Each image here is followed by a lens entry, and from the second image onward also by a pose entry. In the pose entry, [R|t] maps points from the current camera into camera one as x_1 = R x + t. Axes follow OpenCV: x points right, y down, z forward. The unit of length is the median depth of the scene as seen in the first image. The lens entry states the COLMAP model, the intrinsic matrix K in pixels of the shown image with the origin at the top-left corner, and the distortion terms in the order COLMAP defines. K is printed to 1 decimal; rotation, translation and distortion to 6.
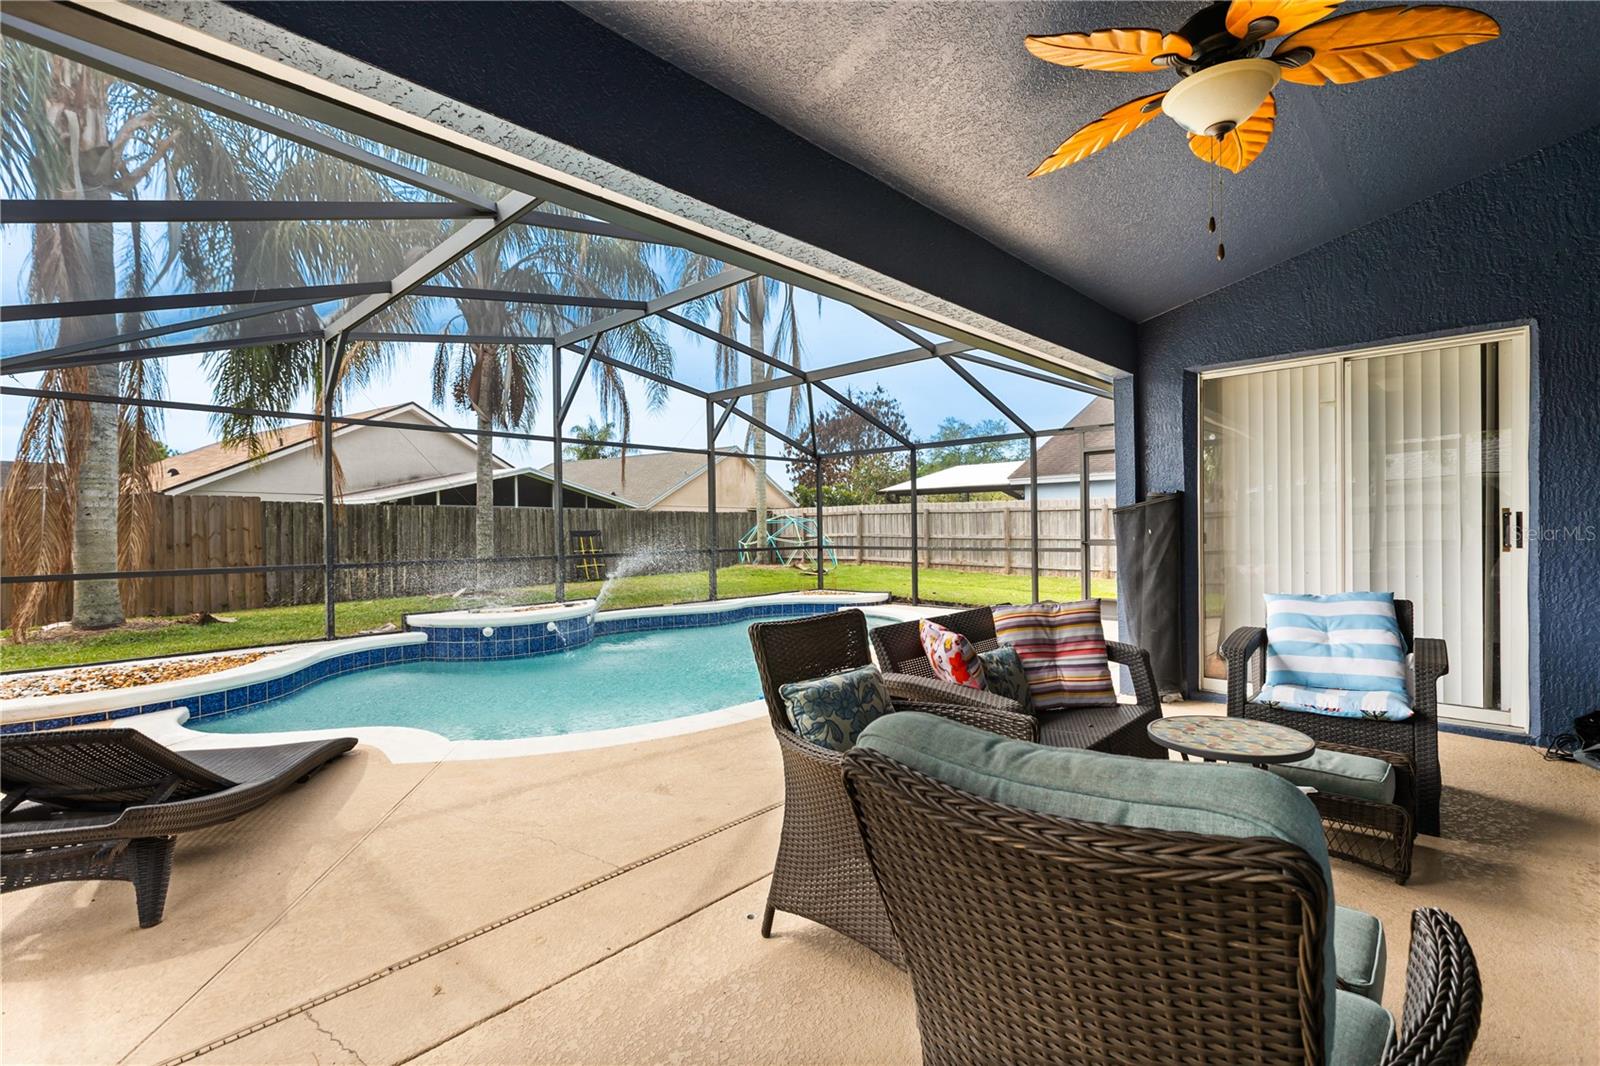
lens RADIAL K [[761.0, 0, 806.4], [0, 761.0, 533.5], [0, 0, 1]] dist [0.001371, -0.000202]
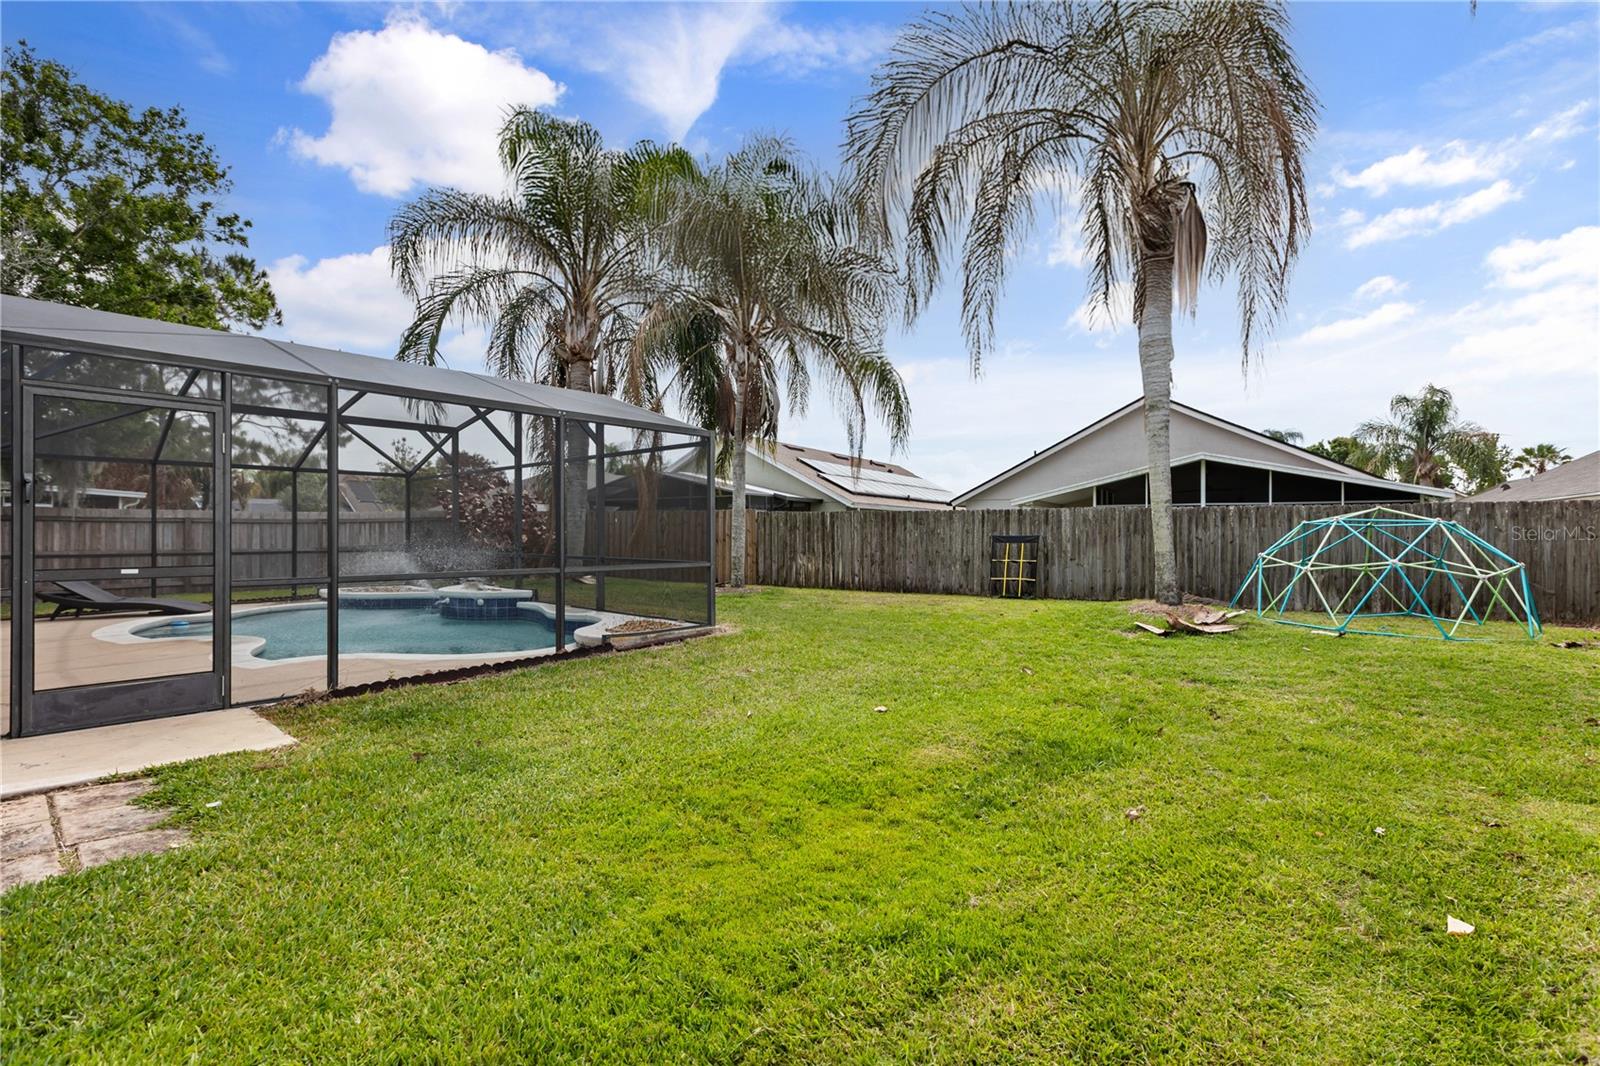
lens RADIAL K [[761.0, 0, 810.4], [0, 761.0, 532.9], [0, 0, 1]] dist [0.001371, -0.000202]
pose [[0.041014, 0.016234, -0.999027, 0.725269], [-0.007226, 0.999847, 0.015951, -0.025241], [0.999132, 0.006565, 0.041125, 1.018144]]
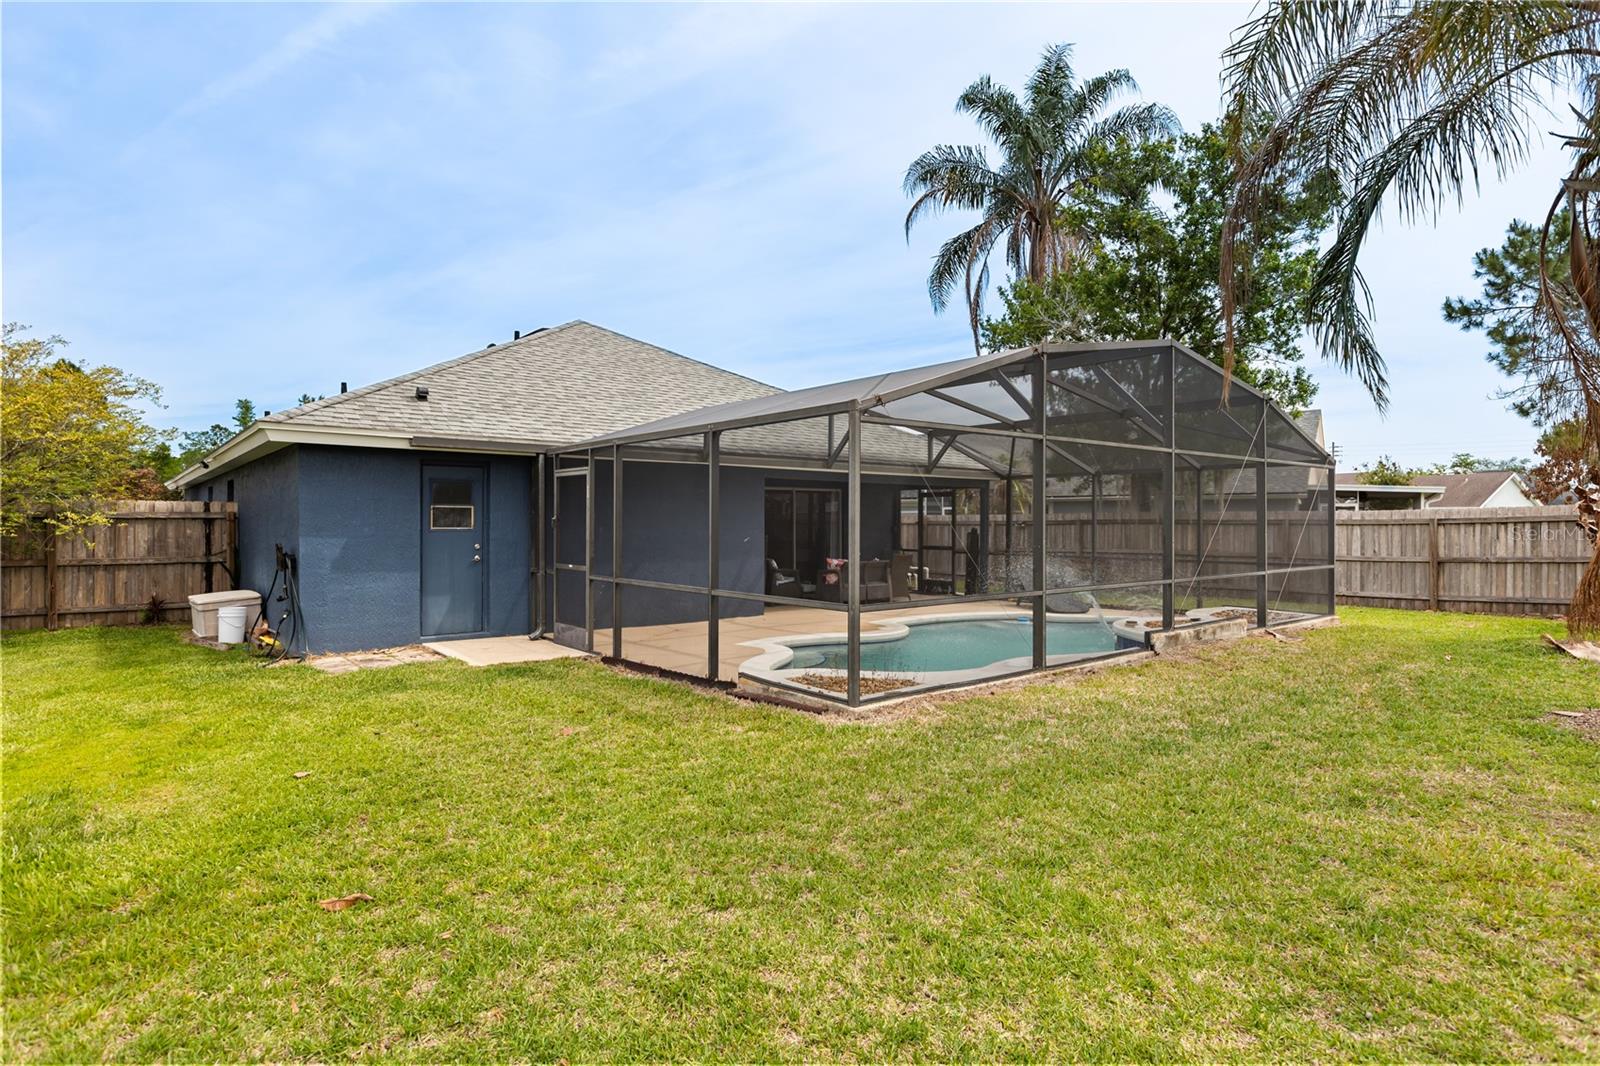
lens RADIAL K [[854.4, 0, 796.4], [0, 854.4, 525.1], [0, 0, 1]] dist [0.000208, 0.000102]
pose [[-0.996439, 0.017029, 0.082582, 0.052271], [0.017745, 0.999811, 0.007947, -0.037956], [-0.082431, 0.009384, -0.996553, 1.415704]]
